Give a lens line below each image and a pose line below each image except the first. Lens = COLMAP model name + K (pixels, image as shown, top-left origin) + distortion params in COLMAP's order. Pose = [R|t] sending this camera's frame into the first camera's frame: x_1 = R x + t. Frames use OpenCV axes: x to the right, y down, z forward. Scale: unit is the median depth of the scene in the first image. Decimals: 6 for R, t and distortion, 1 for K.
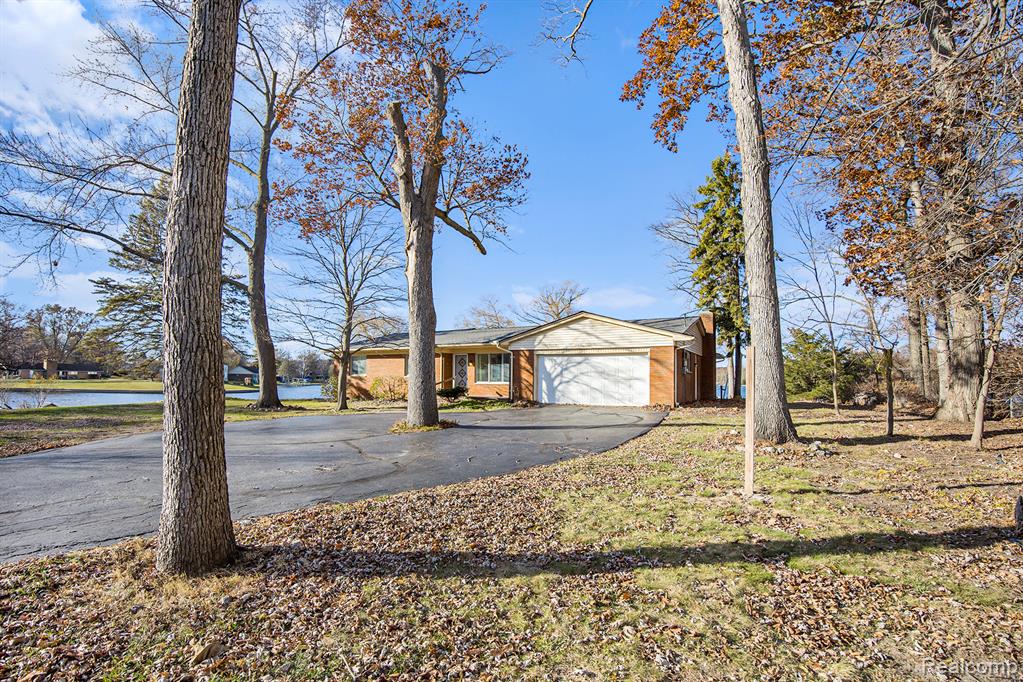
lens RADIAL K [[453.5, 0, 511.5], [0, 453.5, 376.9], [0, 0, 1]] dist [-0.030287, -0.000021]
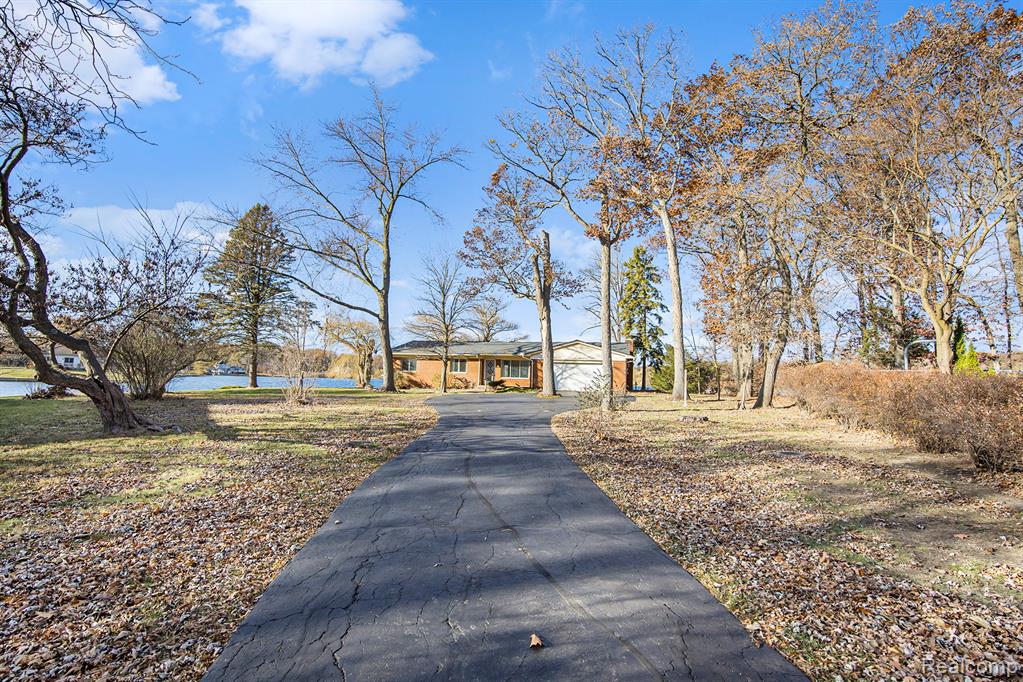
lens RADIAL K [[453.5, 0, 511.5], [0, 453.5, 376.9], [0, 0, 1]] dist [-0.030287, -0.000021]
pose [[0.966522, 0.022848, 0.255563, -0.533065], [-0.022221, 0.999739, -0.005338, 0.019868], [-0.255619, -0.000520, 0.966778, -0.665164]]
